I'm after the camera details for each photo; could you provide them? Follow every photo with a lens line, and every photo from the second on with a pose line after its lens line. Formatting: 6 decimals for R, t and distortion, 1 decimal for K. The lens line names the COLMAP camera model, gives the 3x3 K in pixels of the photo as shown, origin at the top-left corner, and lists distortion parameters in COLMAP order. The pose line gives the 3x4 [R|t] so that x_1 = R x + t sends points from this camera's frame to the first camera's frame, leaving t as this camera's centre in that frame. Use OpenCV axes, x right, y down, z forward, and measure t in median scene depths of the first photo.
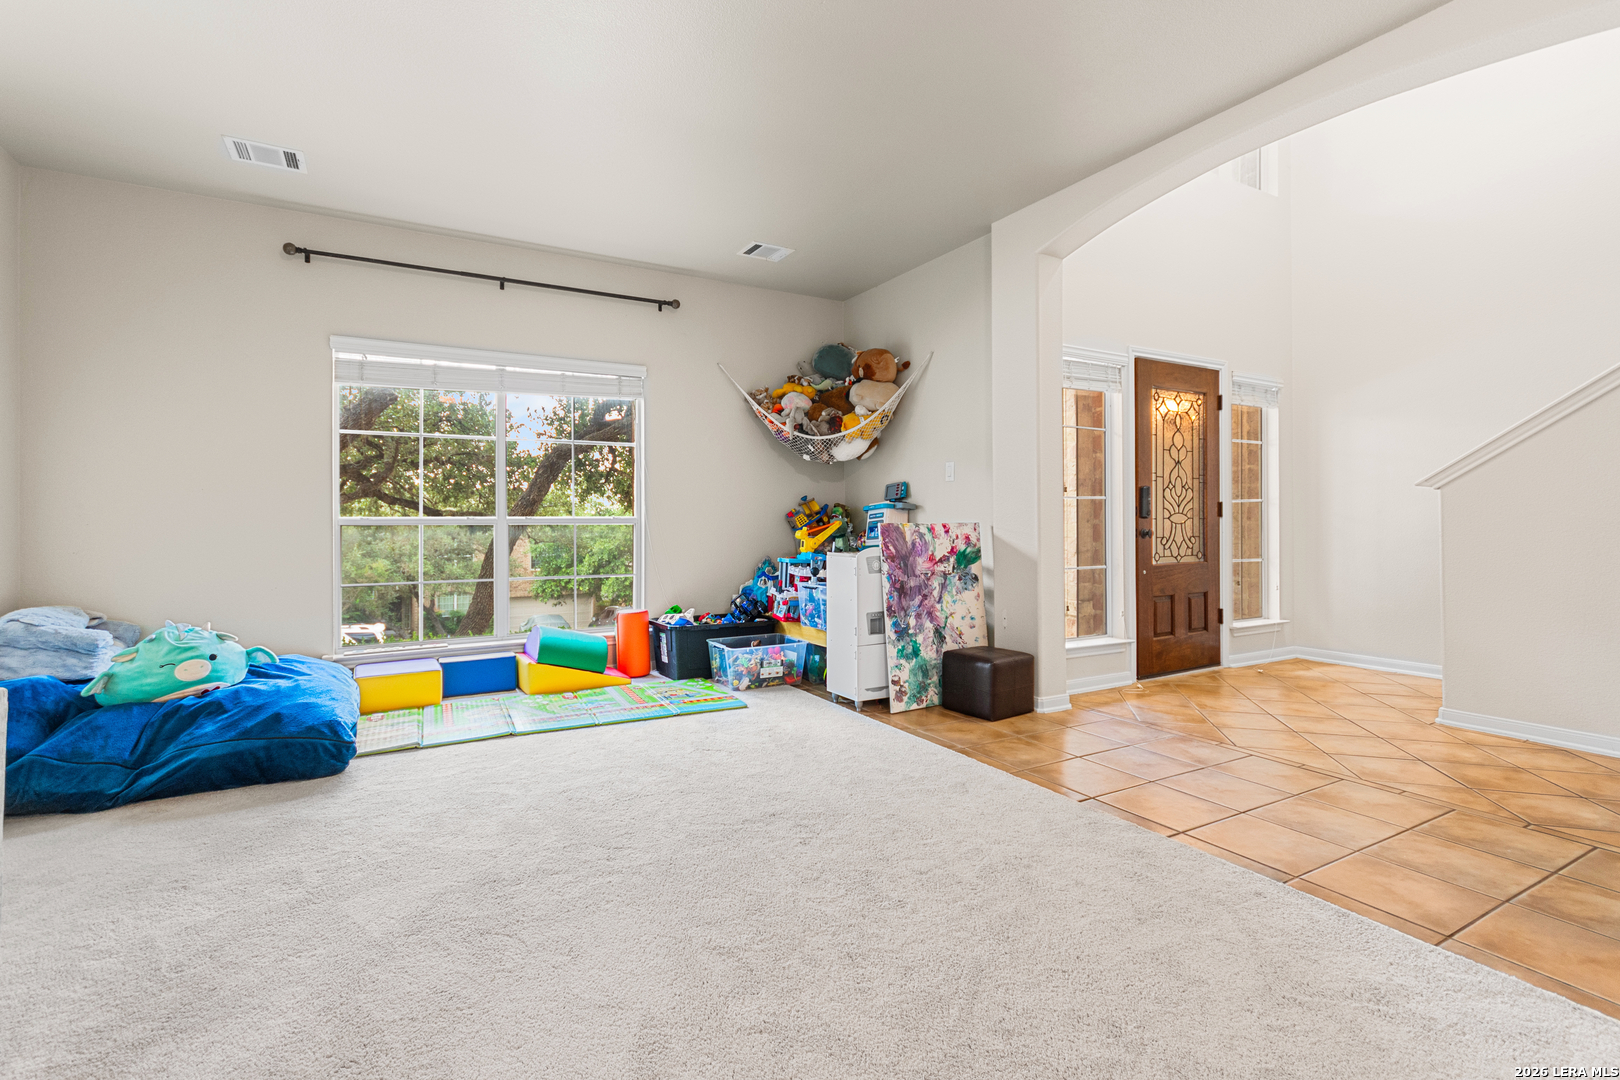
lens RADIAL K [[724.0, 0, 807.3], [0, 724.0, 530.3], [0, 0, 1]] dist [0.008531, 0.000073]
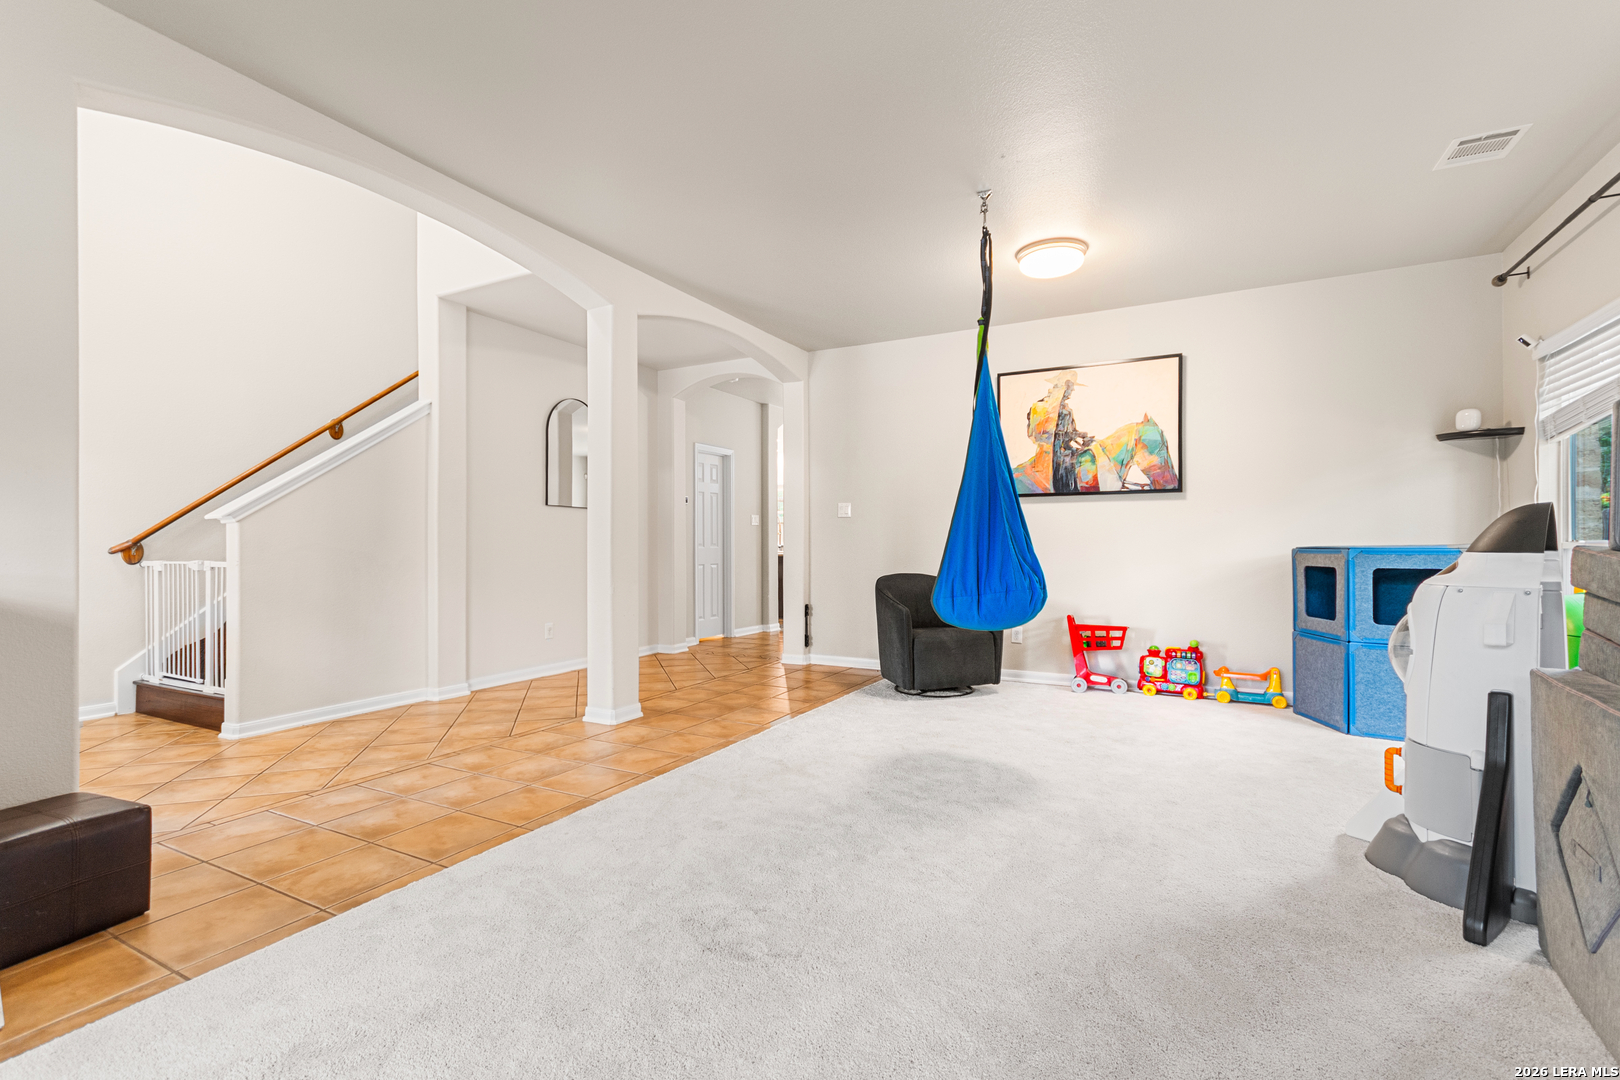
lens RADIAL K [[708.9, 0, 809.5], [0, 708.9, 537.9], [0, 0, 1]] dist [0.005547, 0.000458]
pose [[-0.524956, 0.011907, 0.851046, -0.645379], [0.010779, 0.999915, -0.007341, -0.017813], [-0.851061, 0.005320, -0.525040, 1.154273]]
